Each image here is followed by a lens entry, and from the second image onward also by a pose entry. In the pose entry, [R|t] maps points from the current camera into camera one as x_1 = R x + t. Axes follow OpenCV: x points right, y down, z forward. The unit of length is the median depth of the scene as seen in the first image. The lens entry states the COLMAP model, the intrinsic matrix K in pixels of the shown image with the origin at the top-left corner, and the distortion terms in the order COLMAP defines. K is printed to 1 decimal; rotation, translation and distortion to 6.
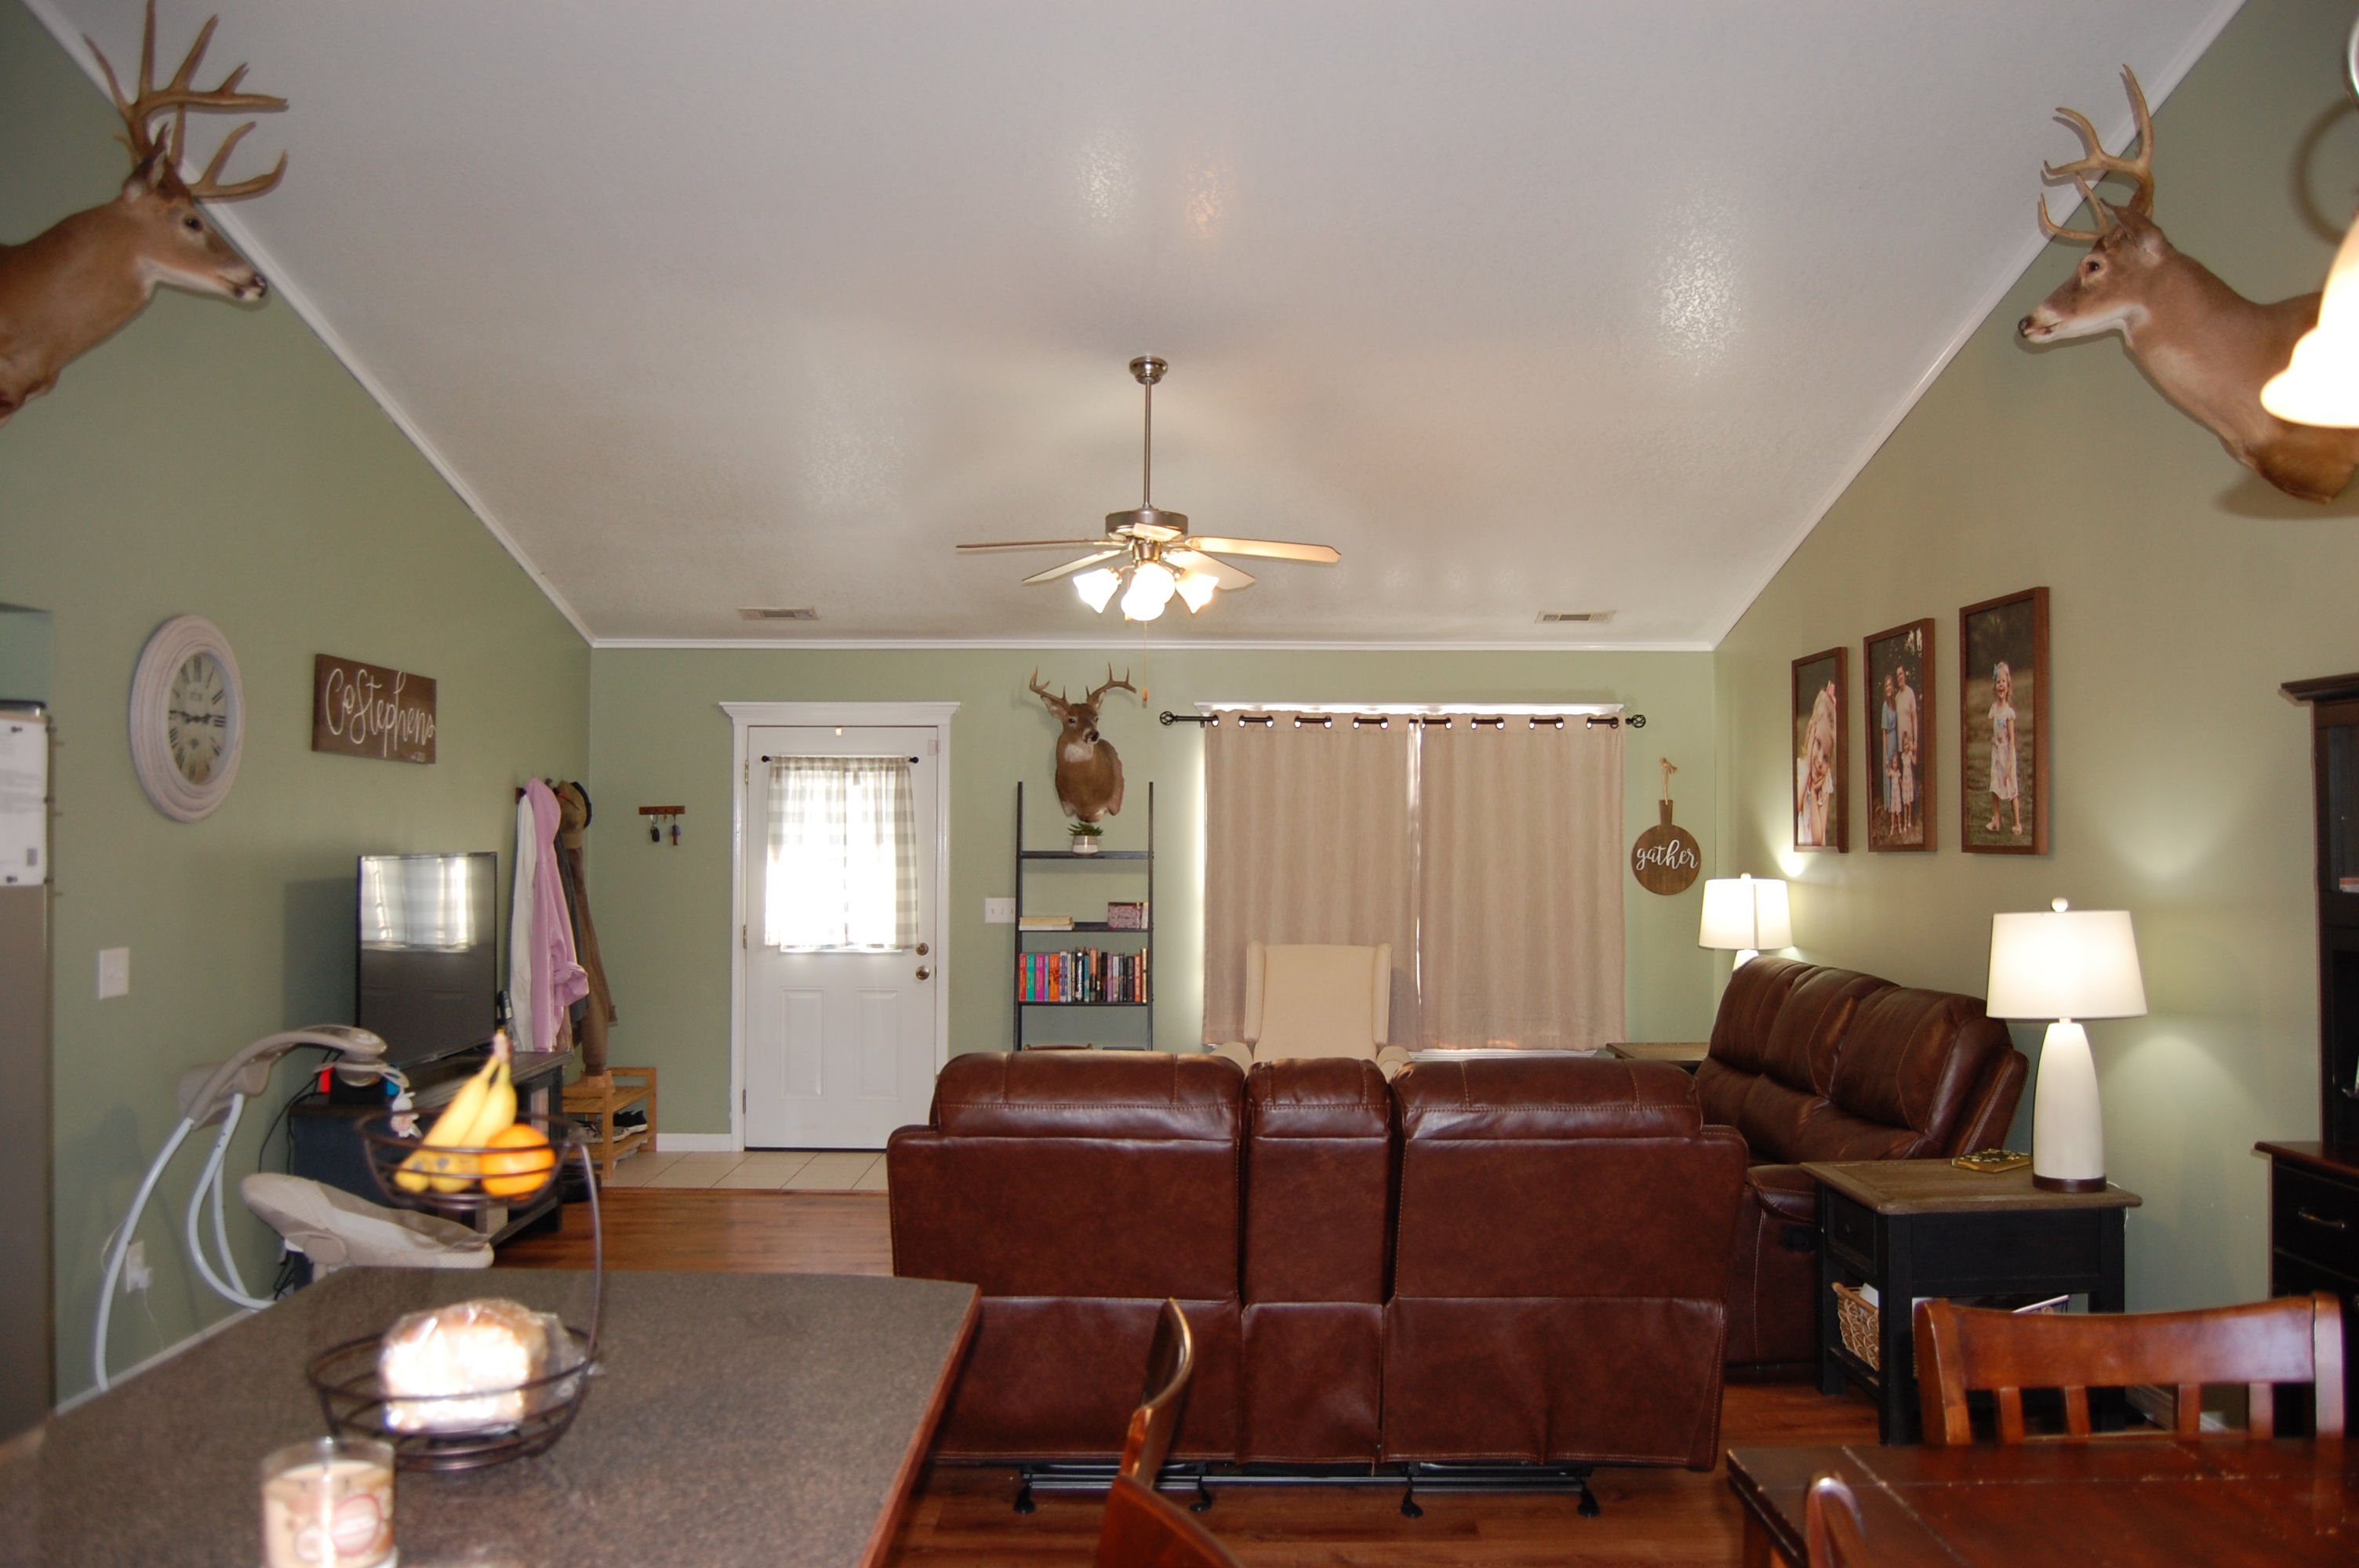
lens RADIAL K [[1835.5, 0, 1190.8], [0, 1835.5, 790.7], [0, 0, 1]] dist [-0.095774, 0.039915]
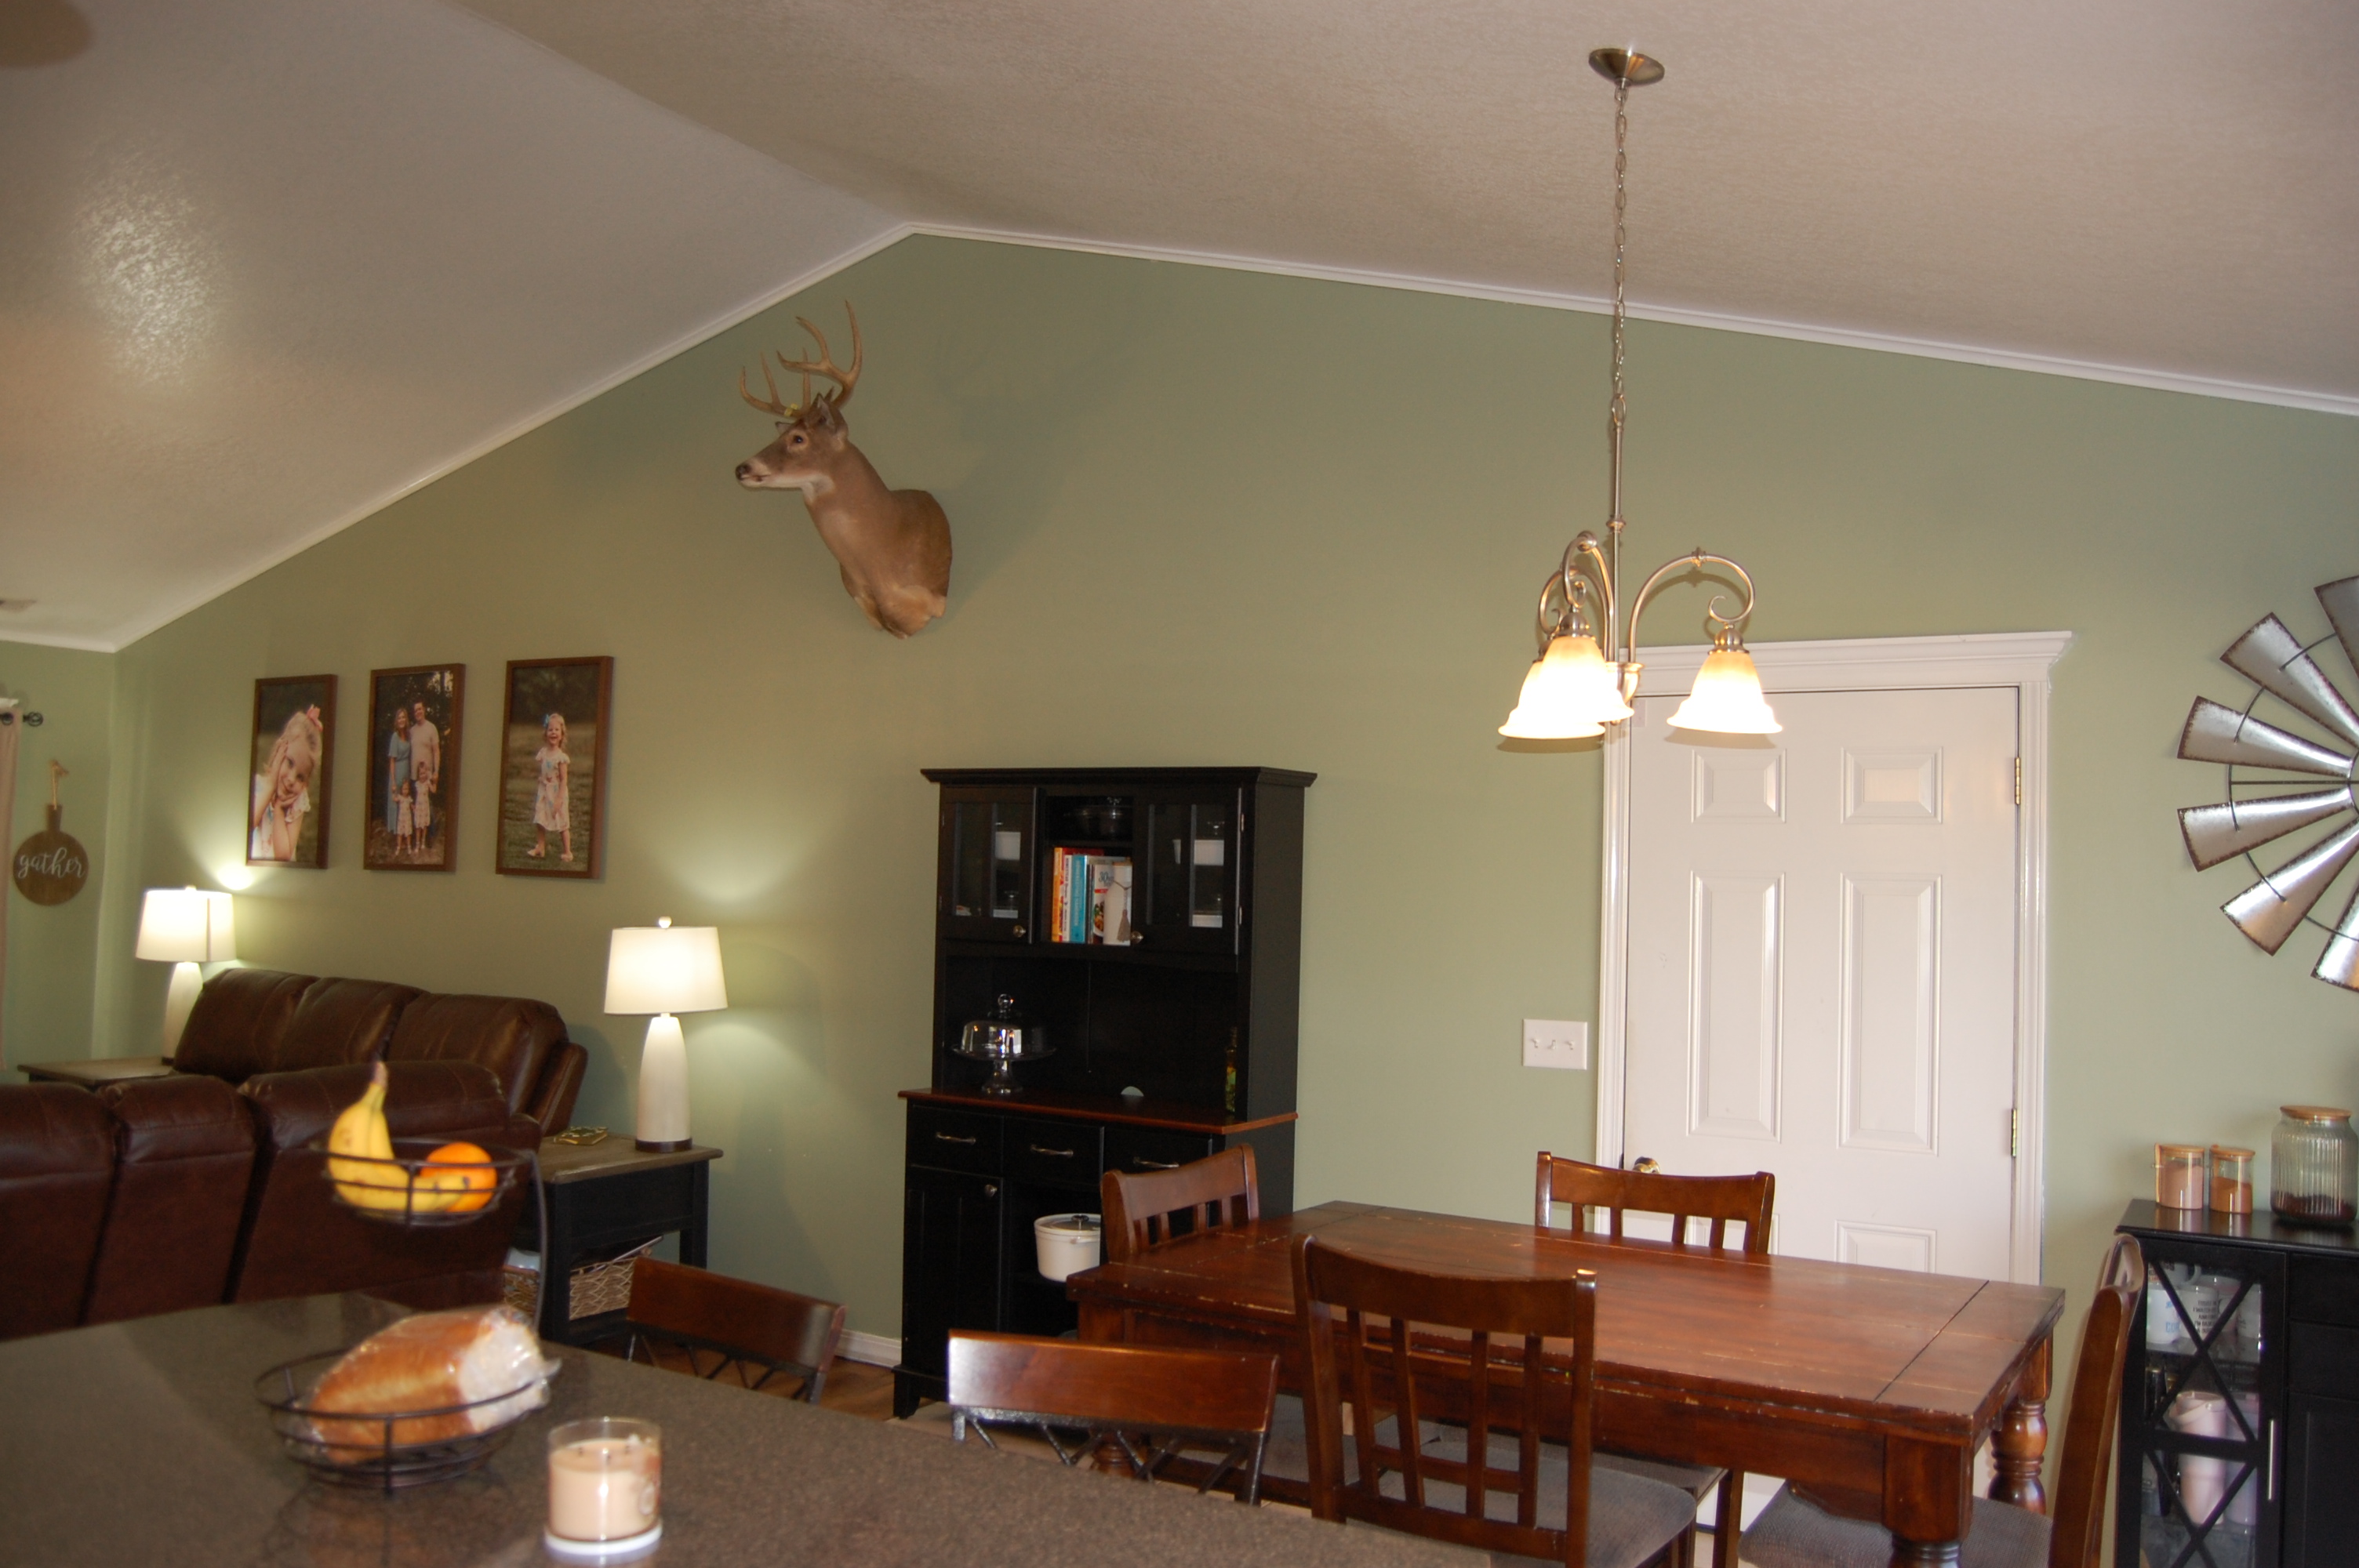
lens RADIAL K [[1838.0, 0, 1196.4], [0, 1838.0, 788.5], [0, 0, 1]] dist [-0.077951, 0.001304]
pose [[0.522315, 0.057143, 0.850836, -0.288917], [-0.052232, 0.998023, -0.034964, -0.002559], [-0.851151, -0.026178, 0.524267, 0.020570]]
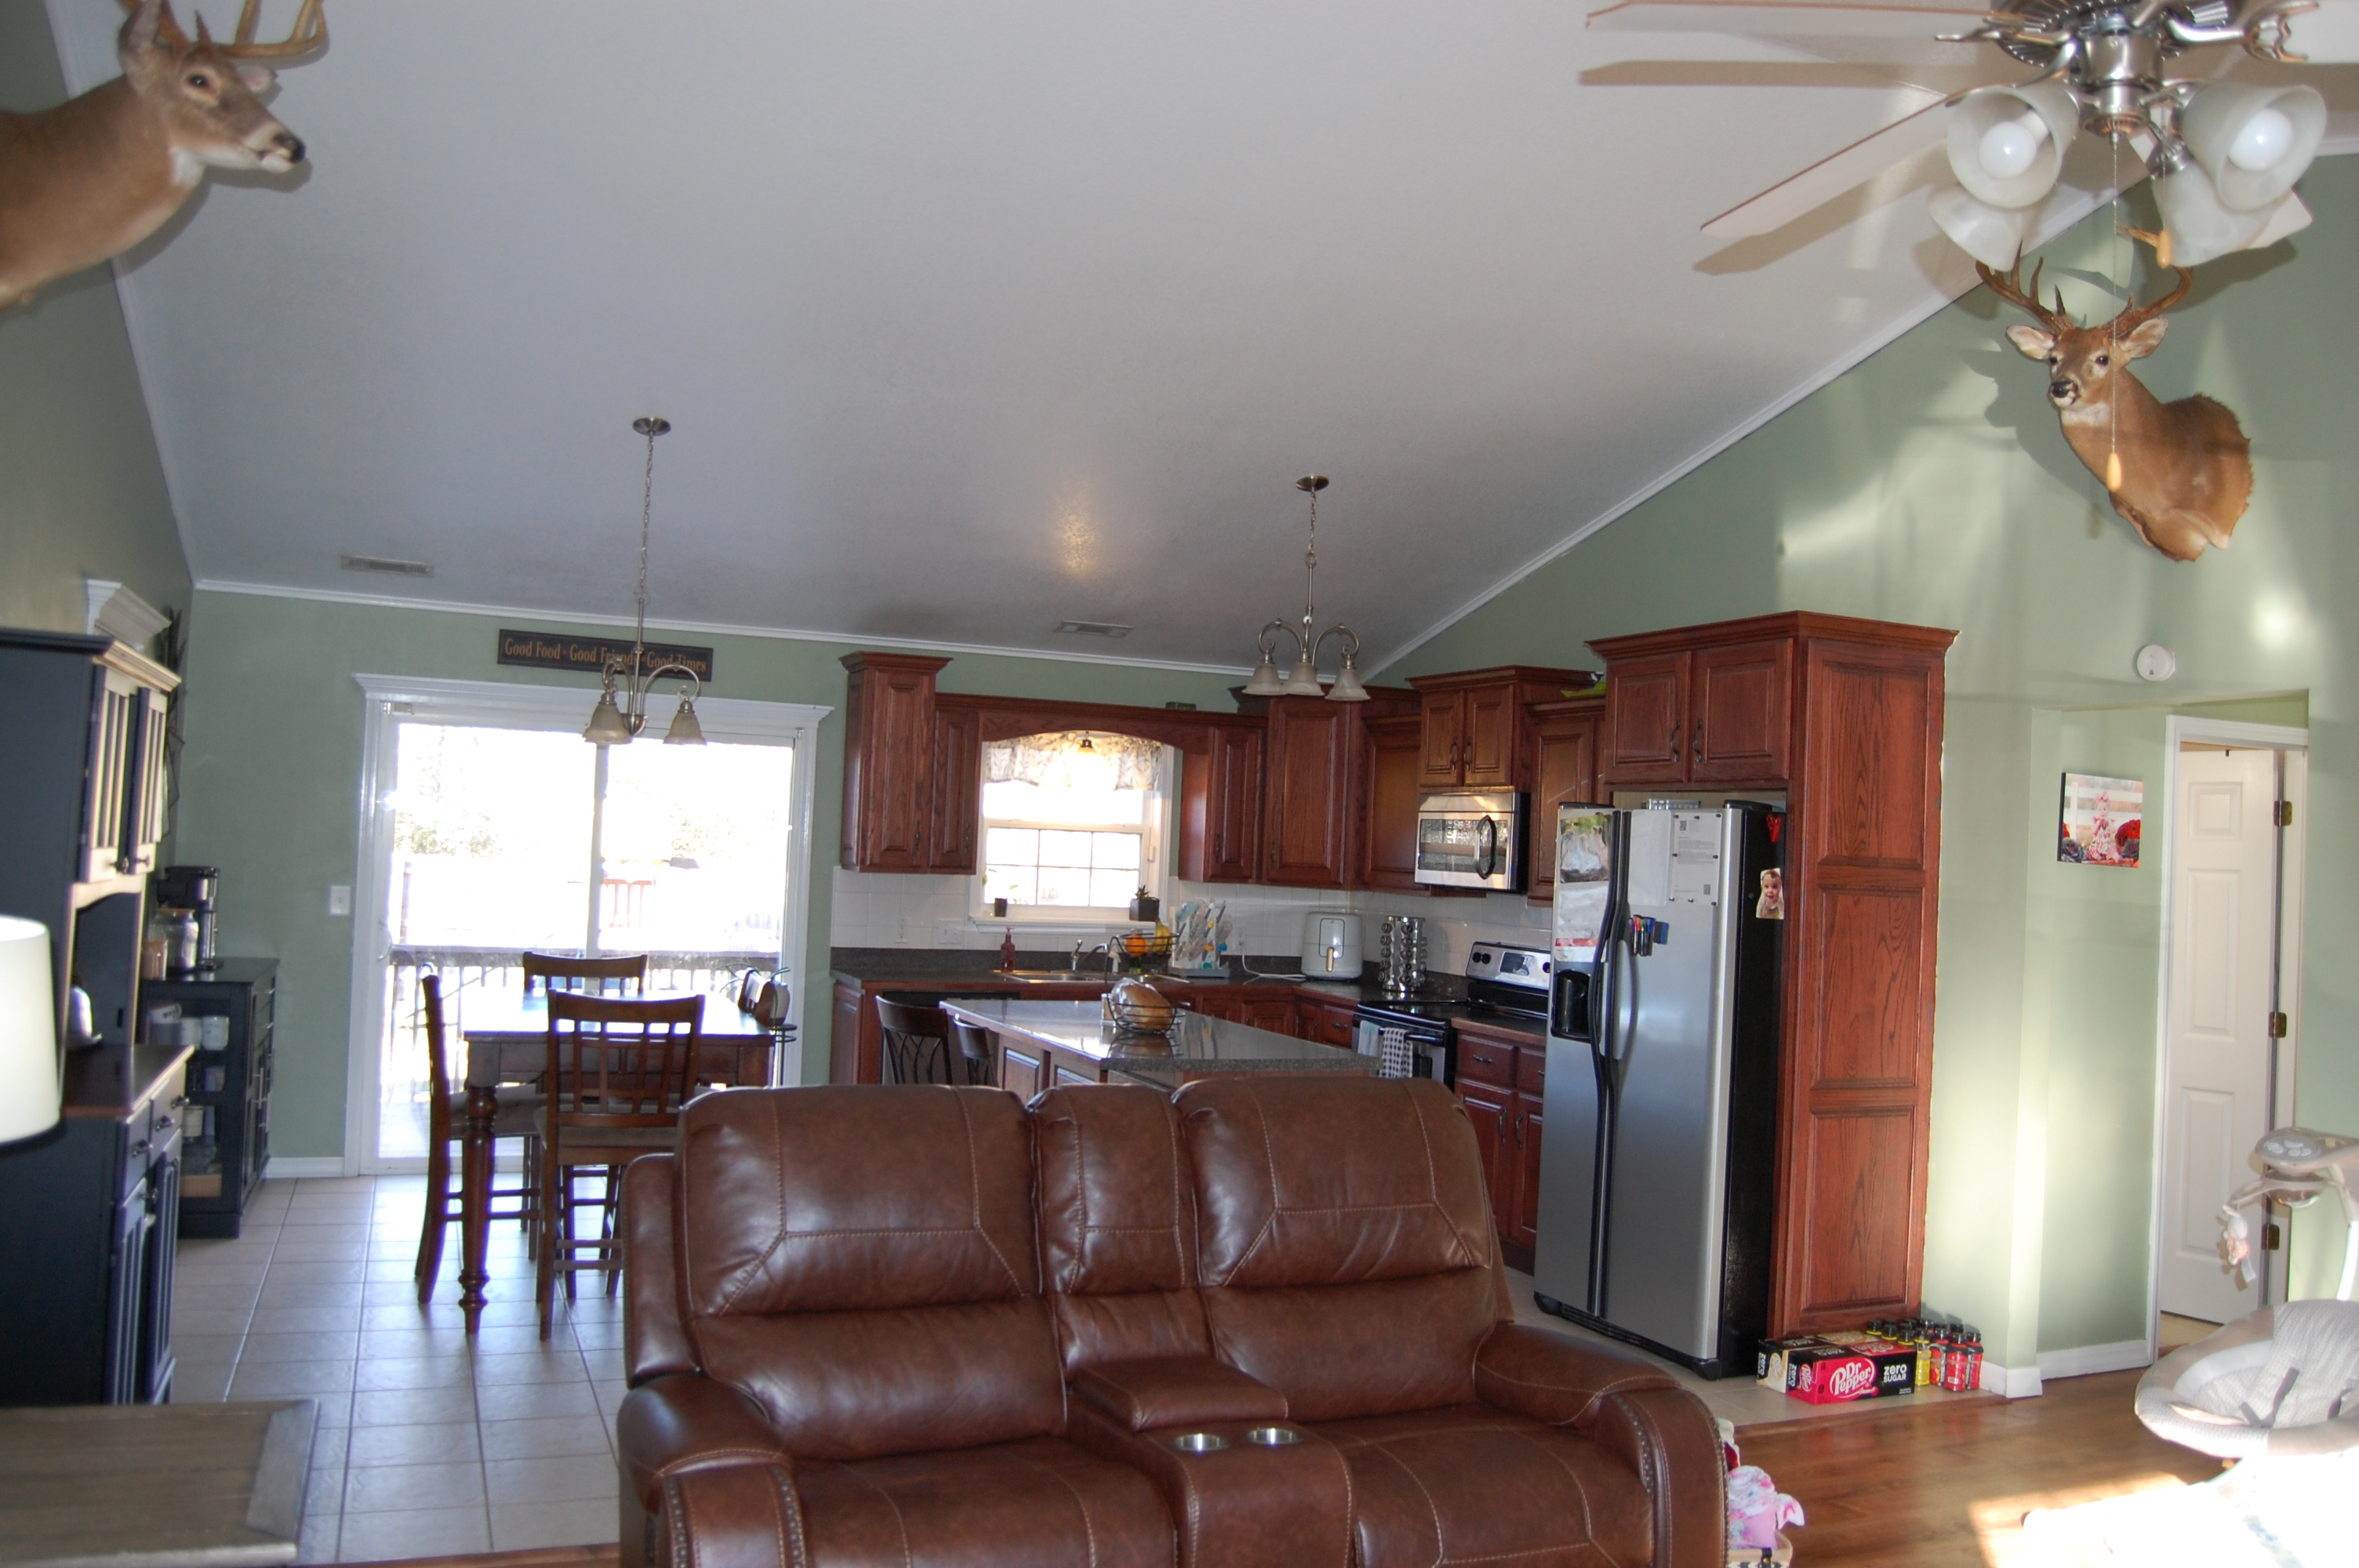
lens RADIAL K [[1838.0, 0, 1196.4], [0, 1838.0, 788.5], [0, 0, 1]] dist [-0.077951, 0.001304]
pose [[-0.918483, -0.059526, -0.390955, 0.246763], [-0.038966, 0.997418, -0.060323, 0.031468], [0.393536, -0.040171, -0.918431, 1.166542]]
